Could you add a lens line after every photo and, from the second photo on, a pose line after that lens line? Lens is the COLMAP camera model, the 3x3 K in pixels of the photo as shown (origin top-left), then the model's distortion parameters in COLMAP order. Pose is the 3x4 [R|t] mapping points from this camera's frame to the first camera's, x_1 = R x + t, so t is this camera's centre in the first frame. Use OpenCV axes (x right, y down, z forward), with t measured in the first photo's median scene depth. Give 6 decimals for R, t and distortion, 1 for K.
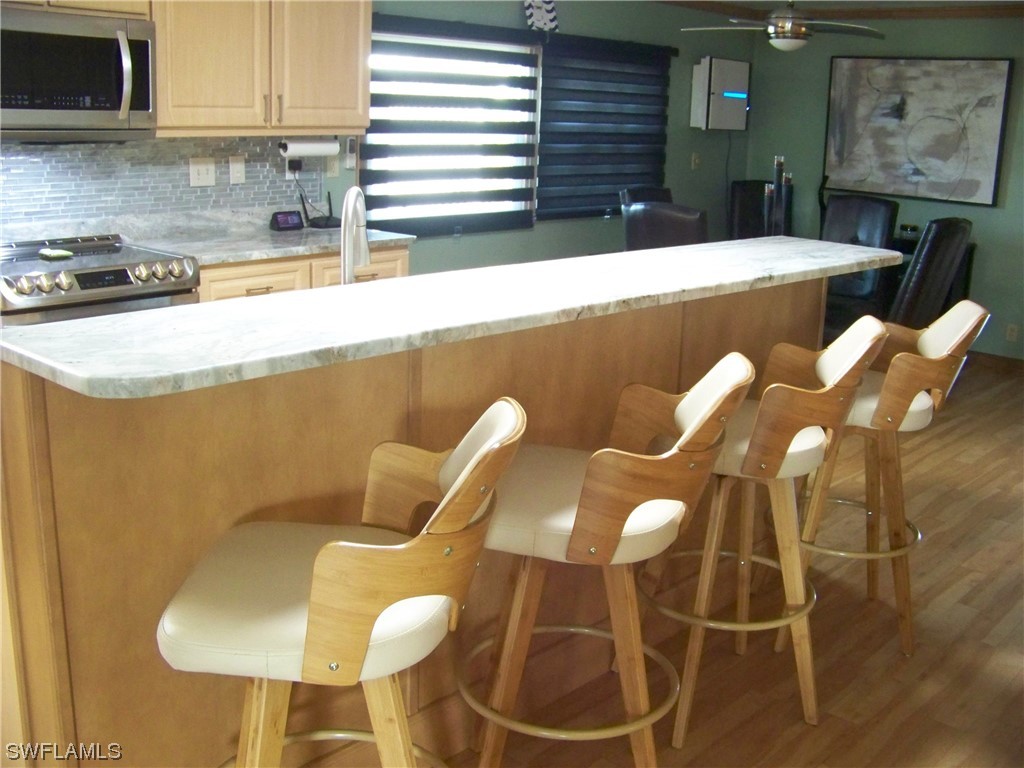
lens RADIAL K [[1095.2, 0, 512.0], [0, 1095.2, 384.0], [0, 0, 1]] dist [-0.269900, 0.383459]
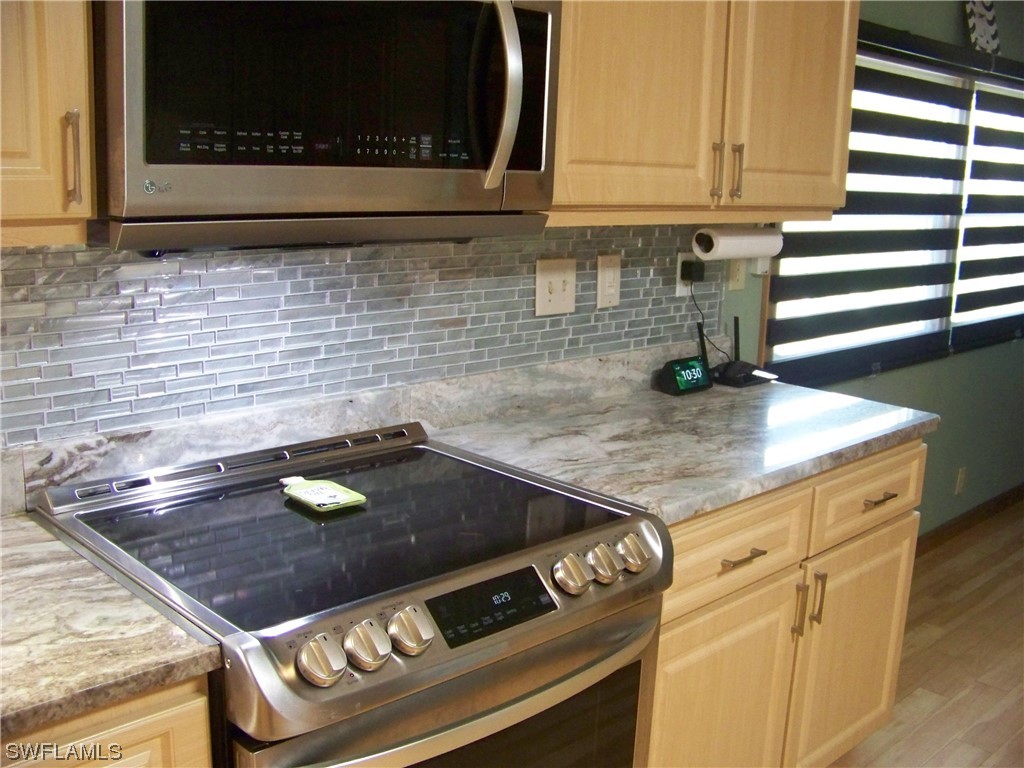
lens RADIAL K [[1095.2, 0, 512.0], [0, 1095.2, 384.0], [0, 0, 1]] dist [-0.269900, 0.383459]
pose [[0.998360, 0.014076, -0.055485, -0.290740], [-0.016501, 0.998918, -0.043479, -0.132792], [0.054813, 0.044324, 0.997512, 0.488044]]
